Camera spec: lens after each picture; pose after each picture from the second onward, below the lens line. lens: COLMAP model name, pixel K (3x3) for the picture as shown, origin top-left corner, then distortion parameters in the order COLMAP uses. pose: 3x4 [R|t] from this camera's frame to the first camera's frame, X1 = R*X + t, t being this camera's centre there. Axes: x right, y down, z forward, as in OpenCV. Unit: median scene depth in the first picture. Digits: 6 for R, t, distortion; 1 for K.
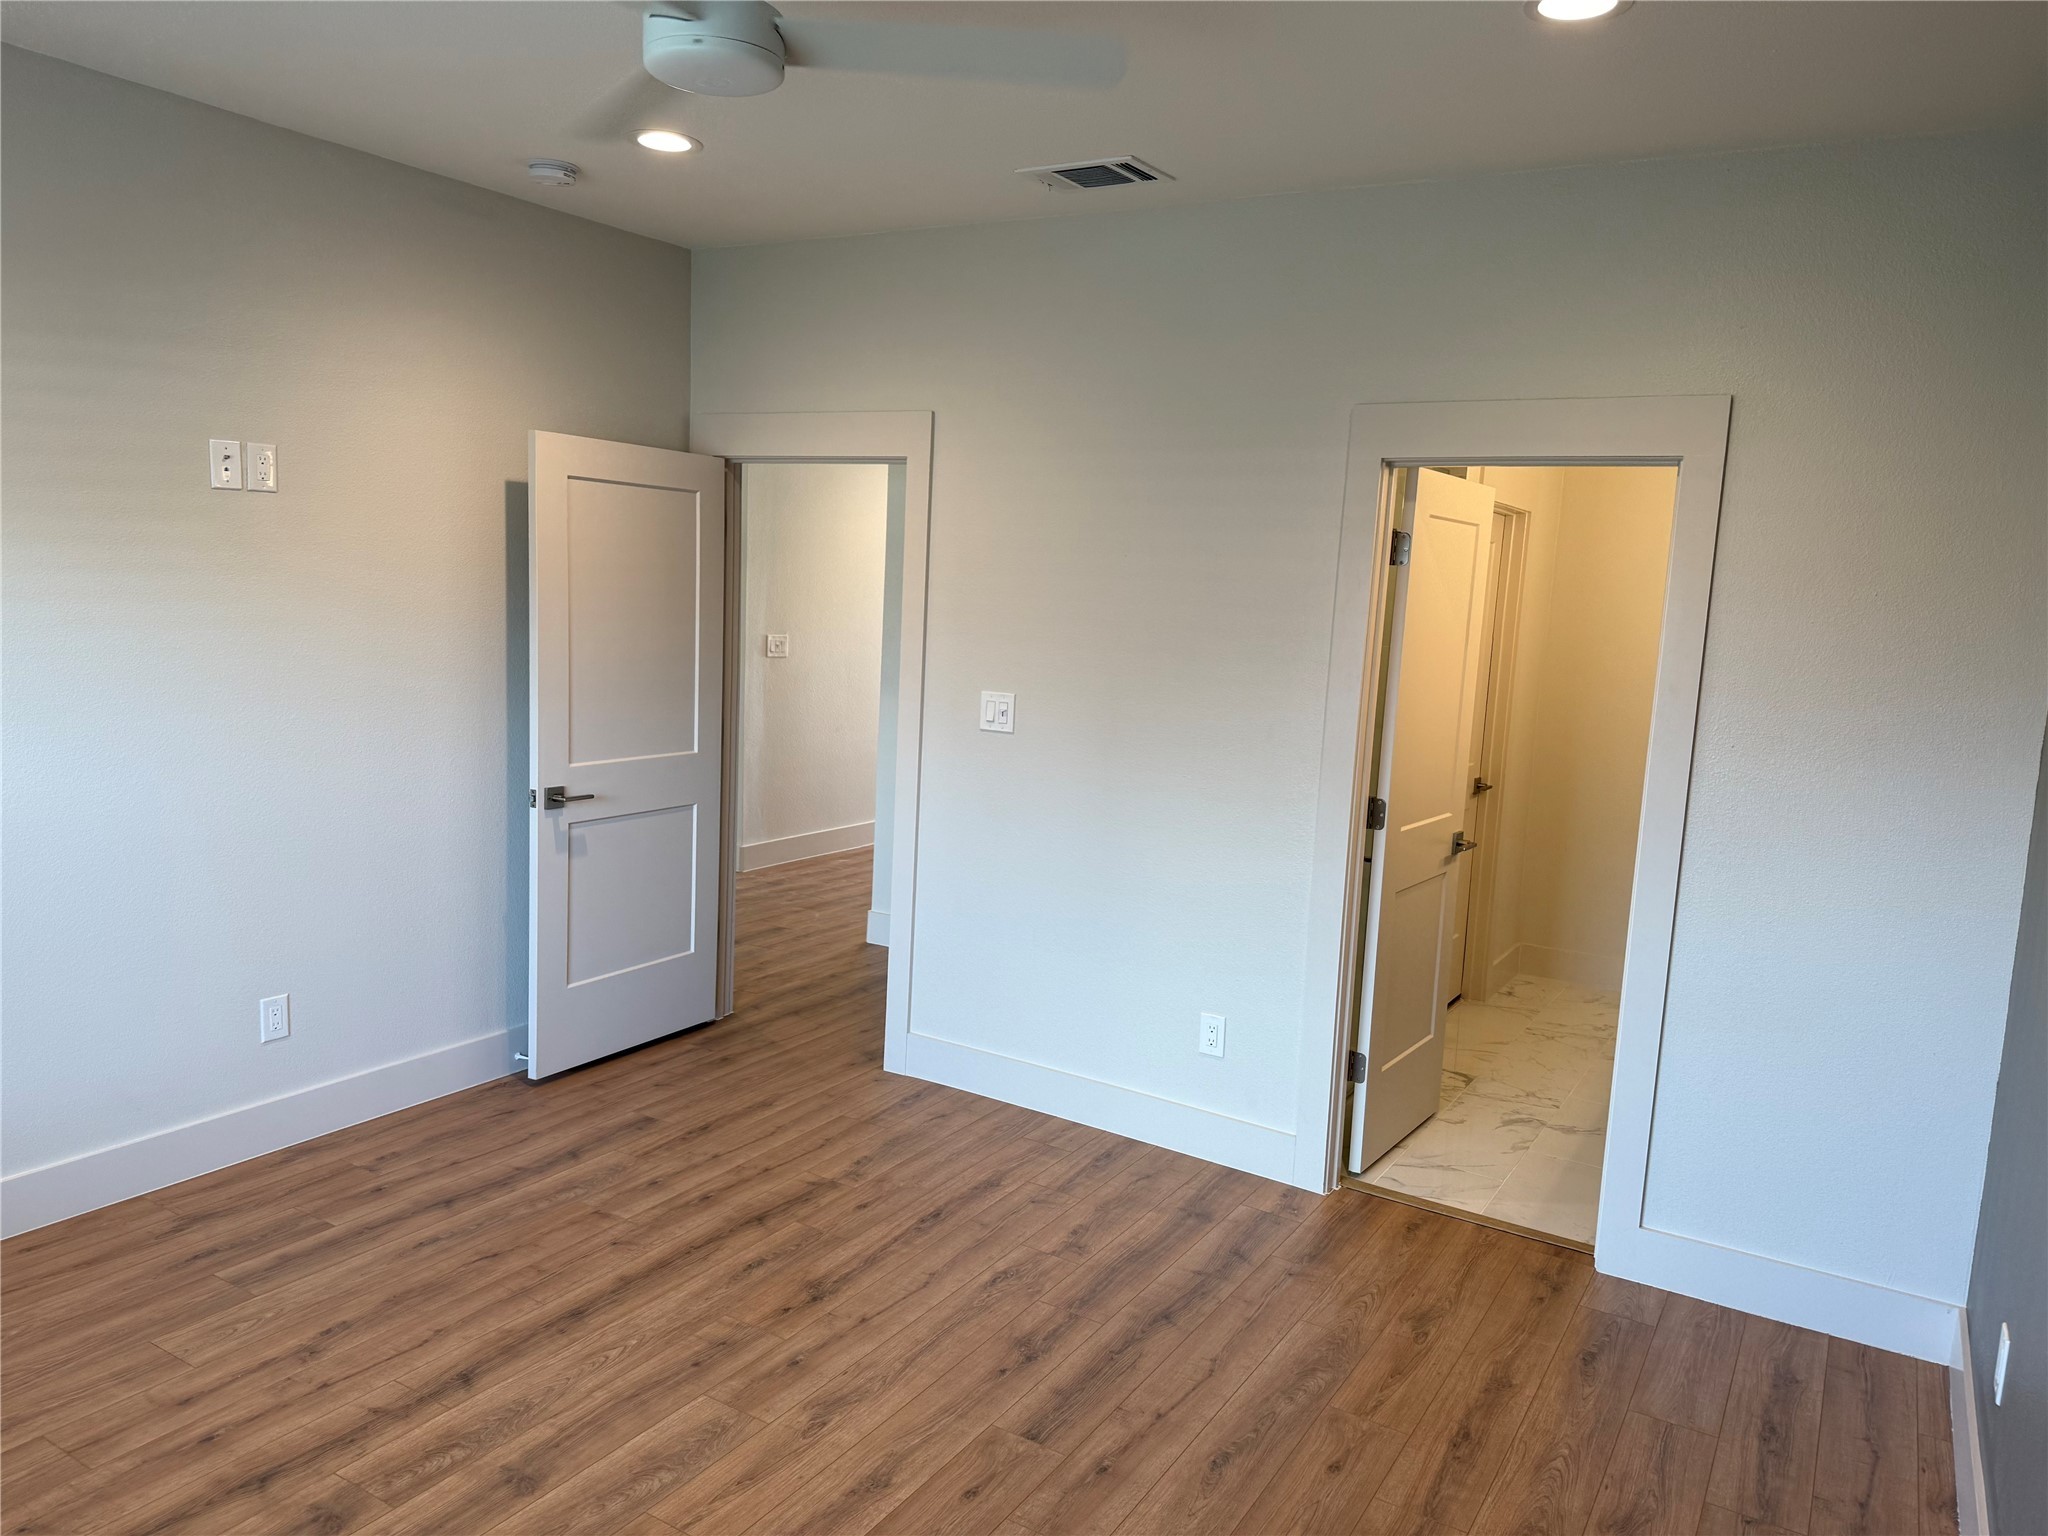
lens RADIAL K [[1464.6, 0, 1030.7], [0, 1464.6, 765.4], [0, 0, 1]] dist [0.049685, -0.044552]
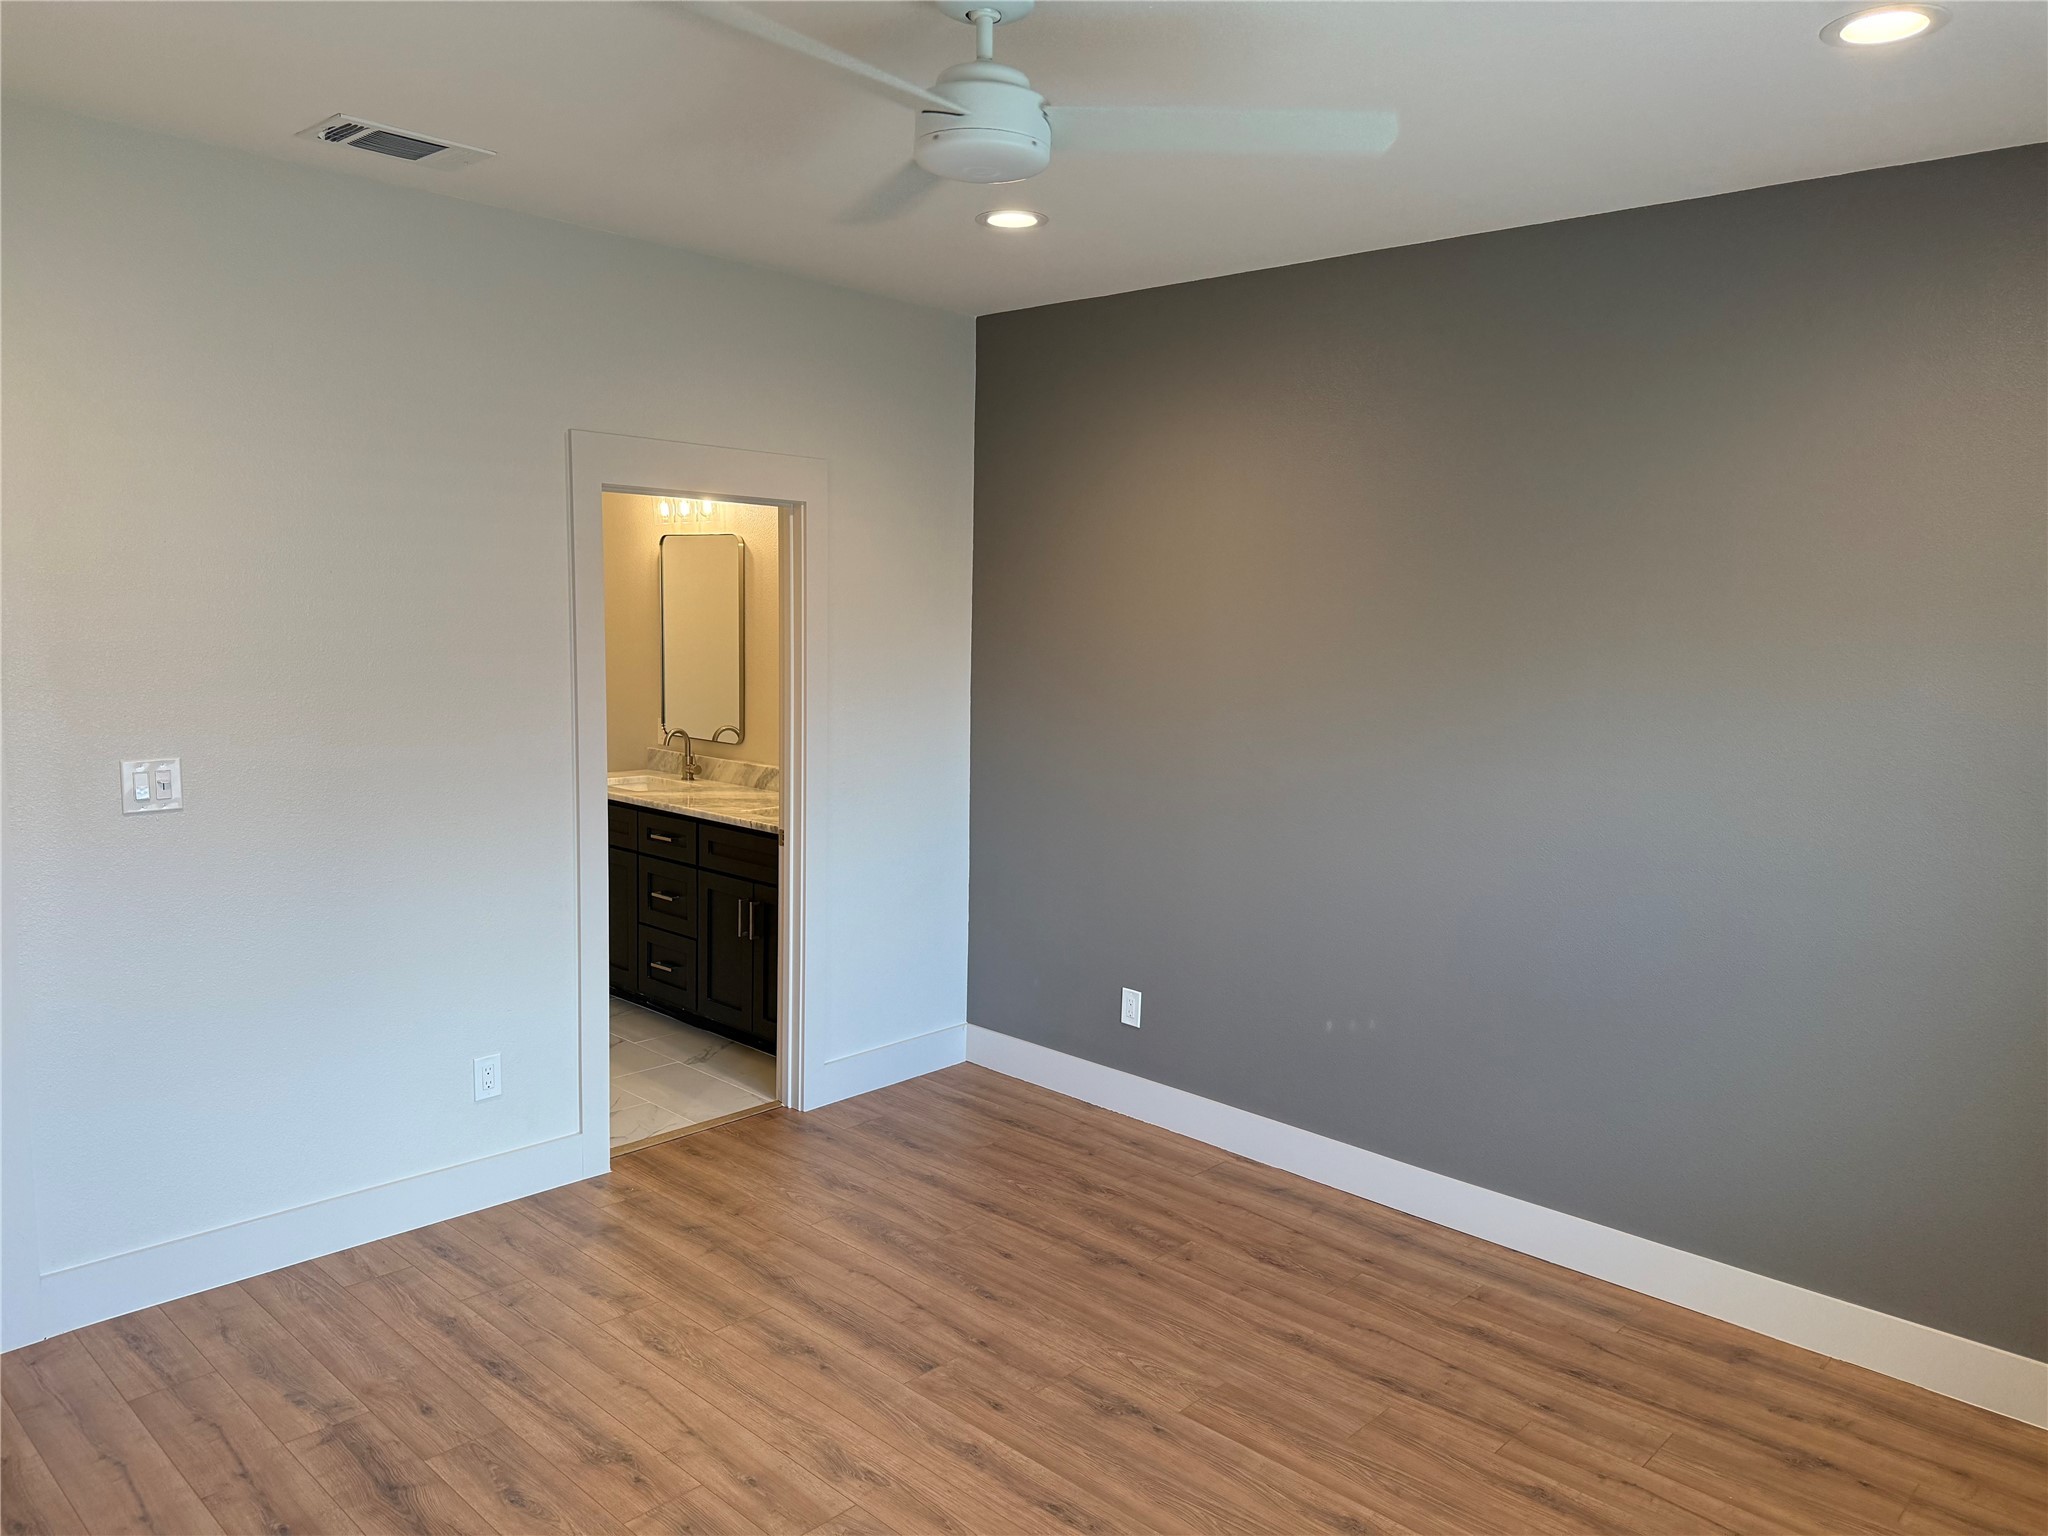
lens RADIAL K [[1464.6, 0, 1032.5], [0, 1464.6, 765.6], [0, 0, 1]] dist [0.049685, -0.044552]
pose [[0.229184, -0.170923, 0.958259, -0.835016], [0.128261, 0.981181, 0.144336, -0.129508], [-0.964896, 0.089828, 0.246794, 0.506998]]
